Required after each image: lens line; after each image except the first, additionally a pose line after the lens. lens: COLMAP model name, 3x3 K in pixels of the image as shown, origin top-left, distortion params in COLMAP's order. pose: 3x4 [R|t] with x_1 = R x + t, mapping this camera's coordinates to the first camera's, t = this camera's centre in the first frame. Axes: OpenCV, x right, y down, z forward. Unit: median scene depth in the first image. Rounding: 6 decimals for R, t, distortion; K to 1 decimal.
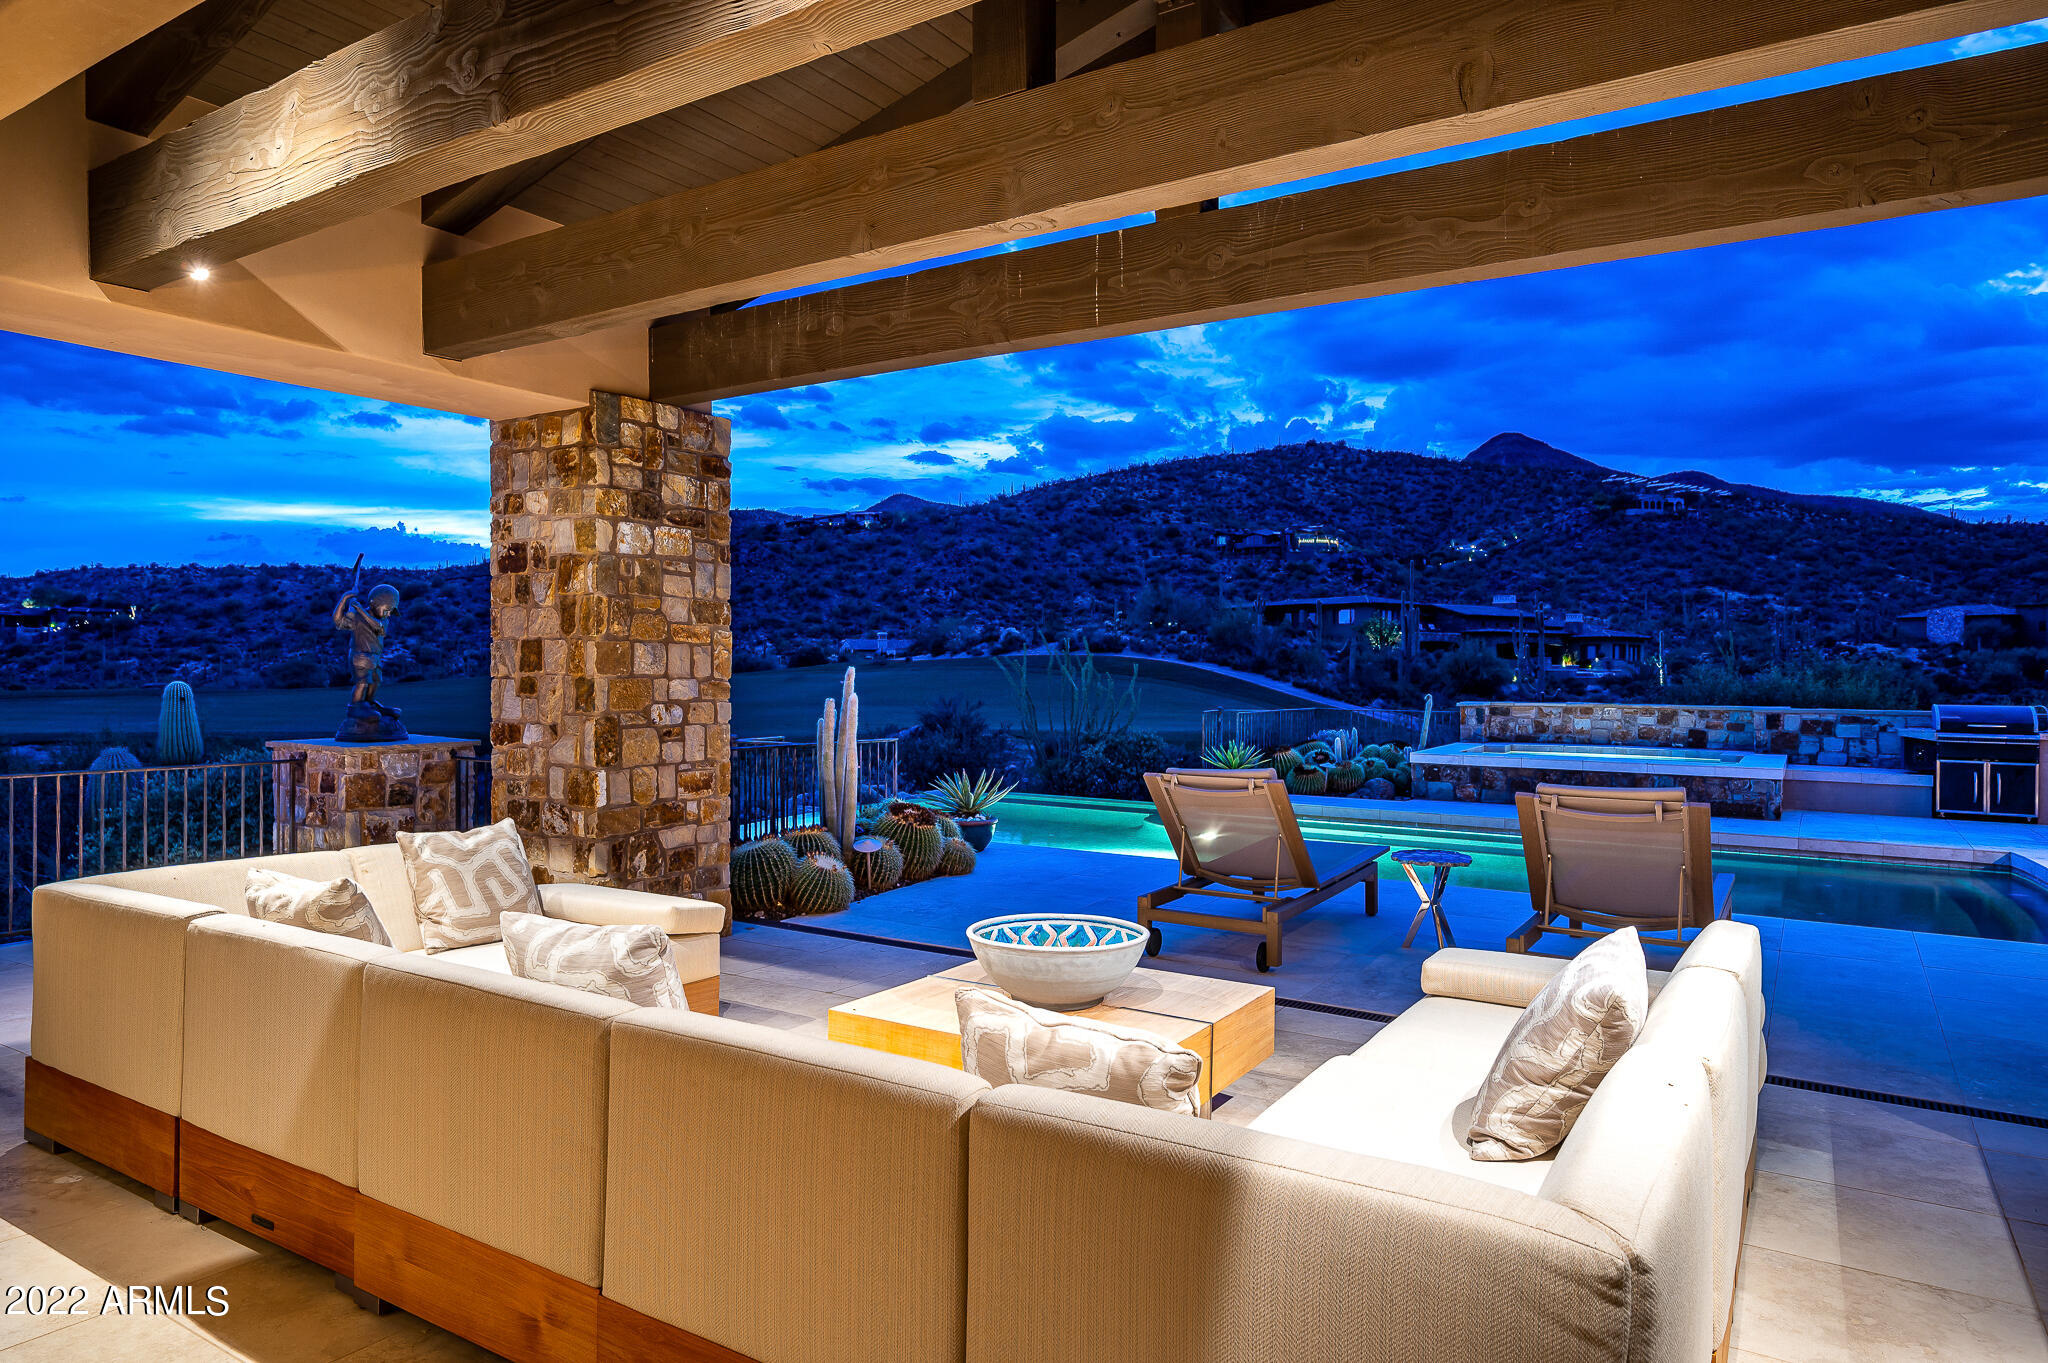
lens RADIAL K [[1252.5, 0, 1024.1], [0, 1252.5, 672.5], [0, 0, 1]] dist [-0.000427, 0.000596]
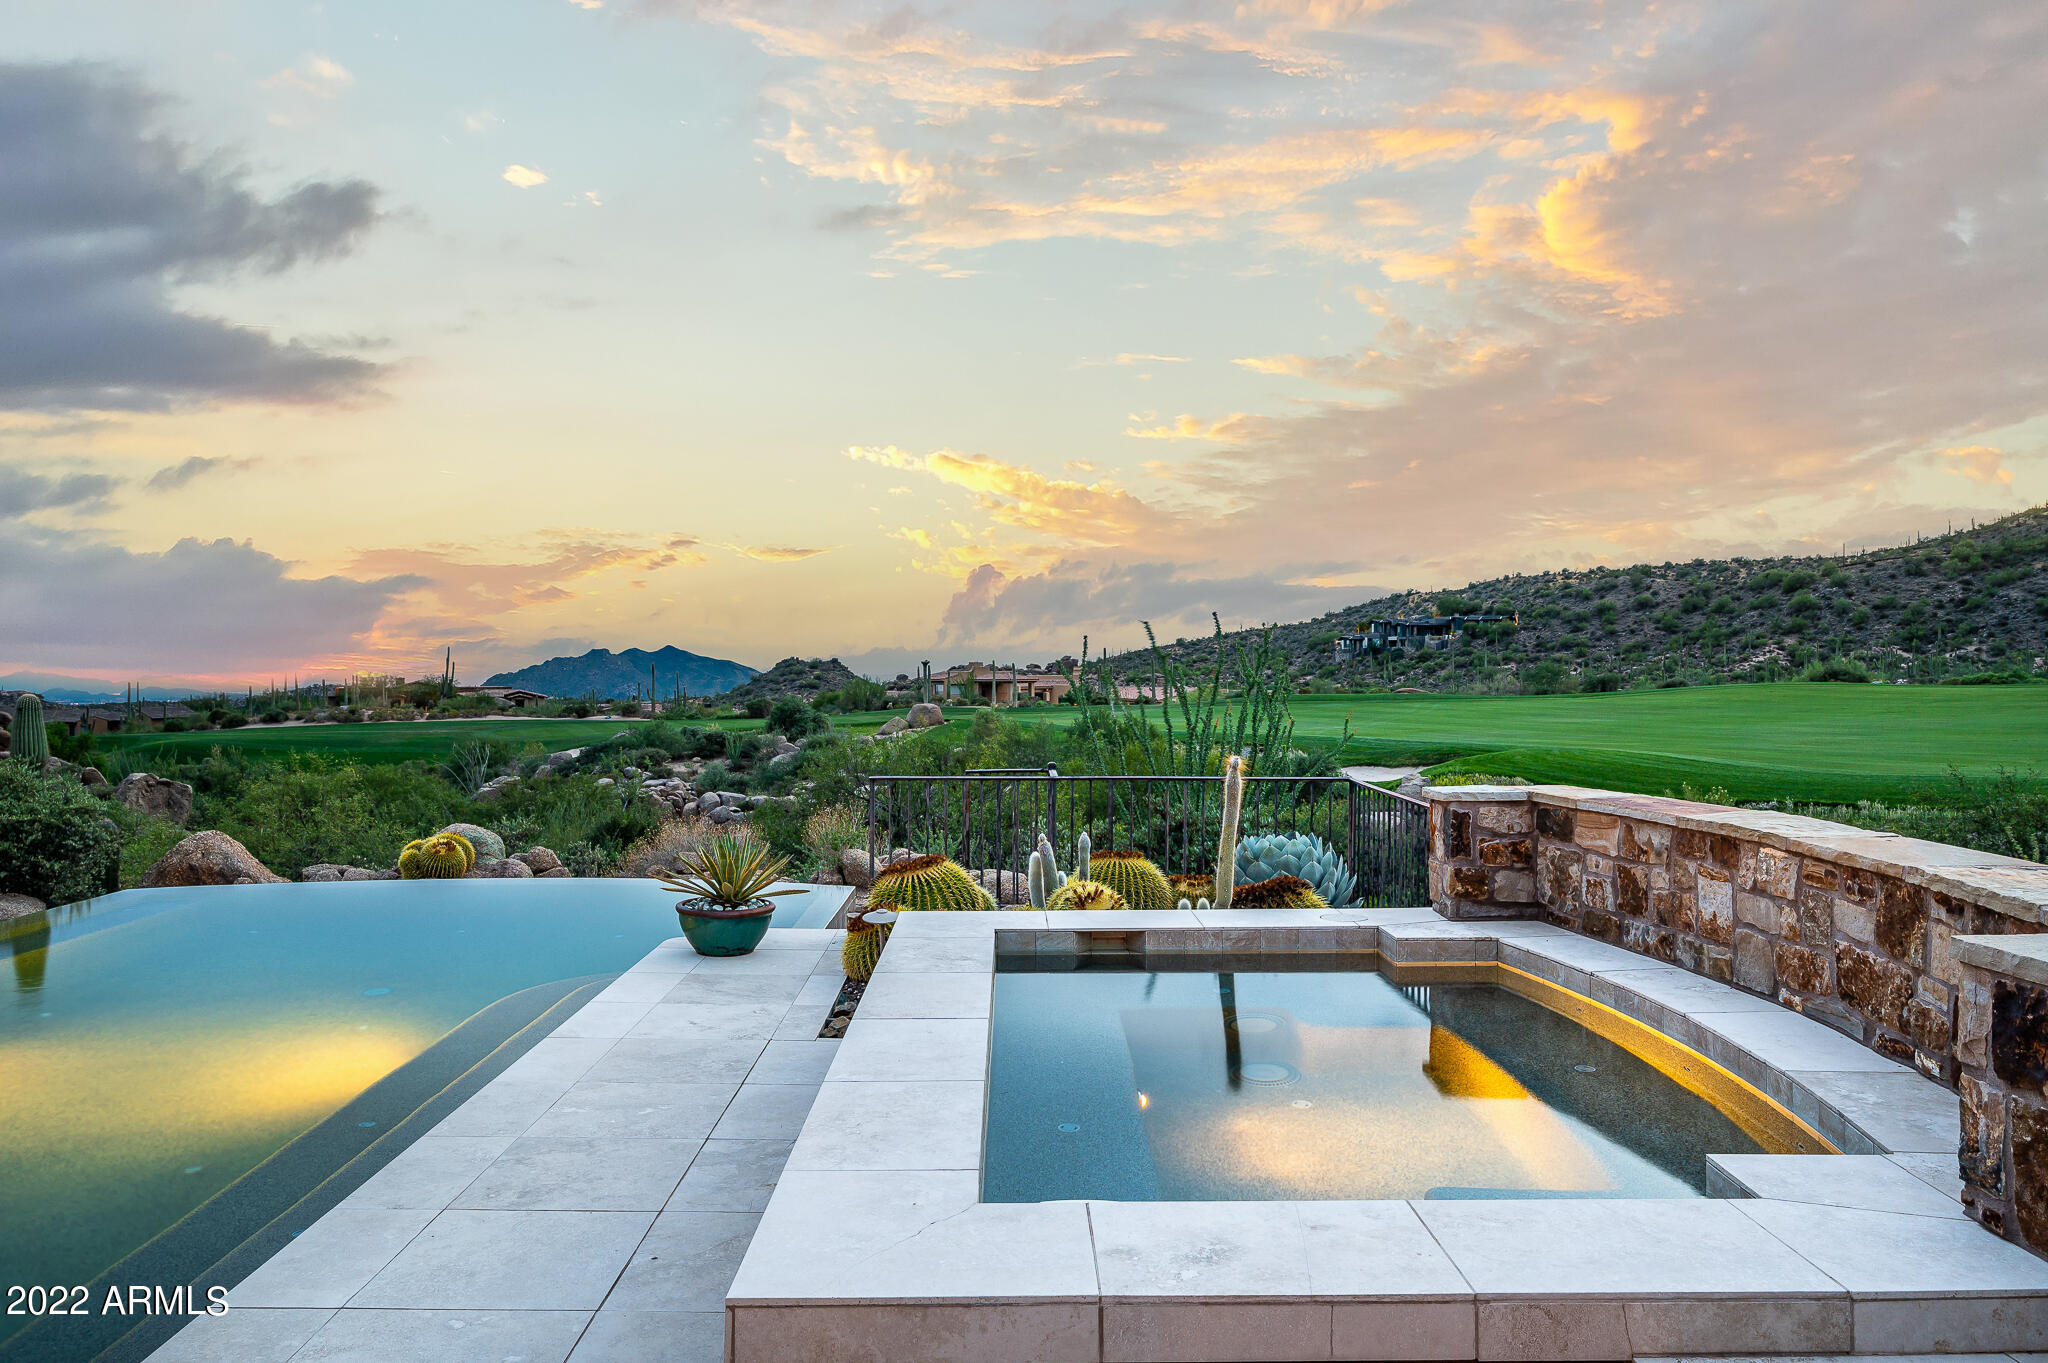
lens RADIAL K [[1408.7, 0, 1023.1], [0, 1408.7, 676.9], [0, 0, 1]] dist [-0.003064, 0.003109]
pose [[0.548847, 0.000433, -0.835923, 0.081740], [-0.000595, 1.000000, 0.000127, -0.000828], [0.835923, 0.000428, 0.548847, 0.095473]]
